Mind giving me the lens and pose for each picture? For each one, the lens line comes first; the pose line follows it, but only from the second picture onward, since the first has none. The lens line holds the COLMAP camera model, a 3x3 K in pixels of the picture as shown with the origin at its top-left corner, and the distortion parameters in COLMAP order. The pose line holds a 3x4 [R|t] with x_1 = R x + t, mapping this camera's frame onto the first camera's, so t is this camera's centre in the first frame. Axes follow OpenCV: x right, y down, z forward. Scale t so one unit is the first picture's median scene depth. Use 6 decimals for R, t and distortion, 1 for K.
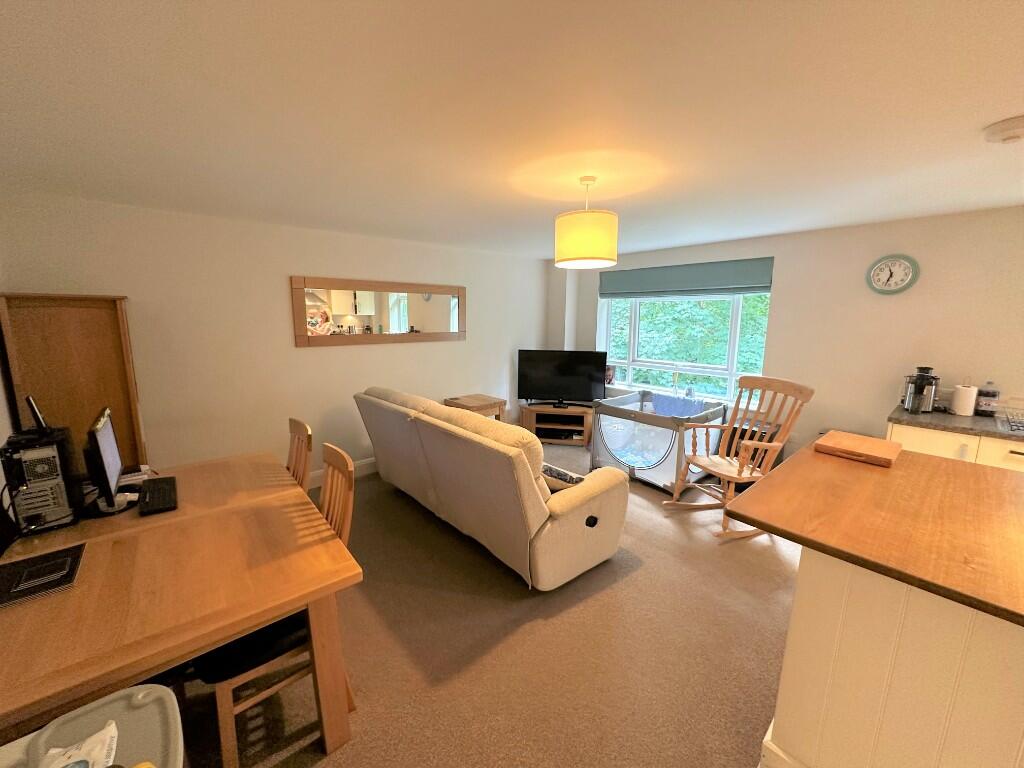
lens RADIAL K [[409.2, 0, 513.6], [0, 409.2, 382.5], [0, 0, 1]] dist [0.000266, 0.000136]
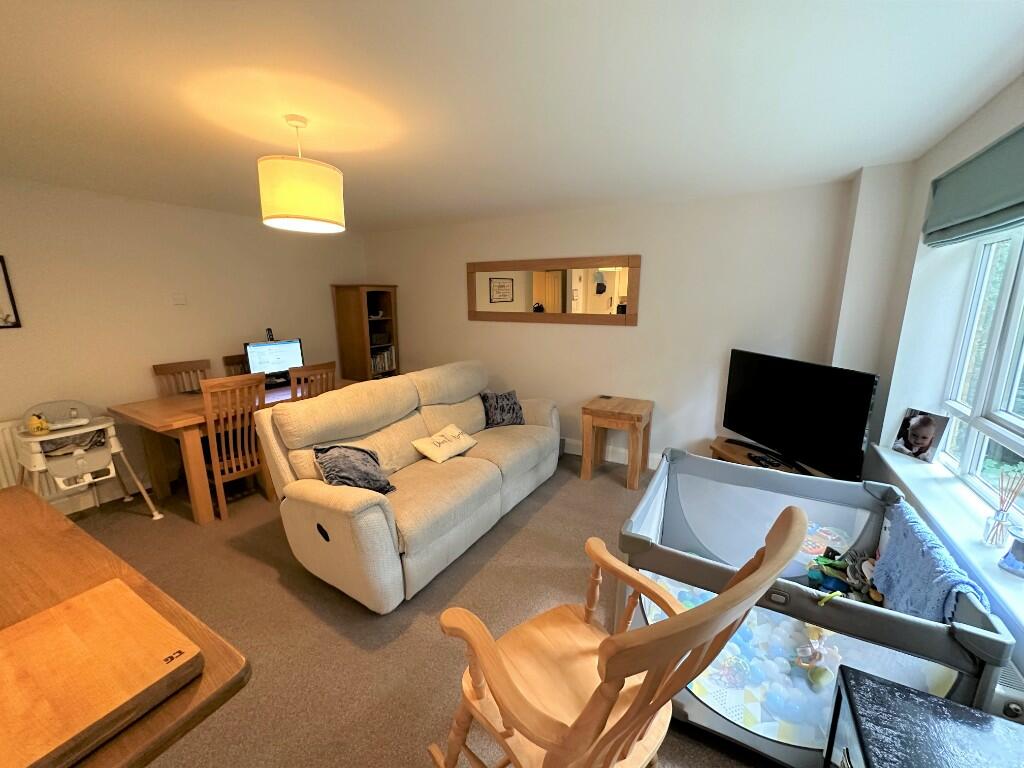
lens RADIAL K [[409.2, 0, 509.7], [0, 409.2, 382.1], [0, 0, 1]] dist [0.000266, 0.000136]
pose [[0.309466, 0.185748, -0.932592, 0.644338], [-0.153215, 0.977662, 0.143883, -0.090055], [0.938486, 0.098360, 0.331013, 0.646141]]
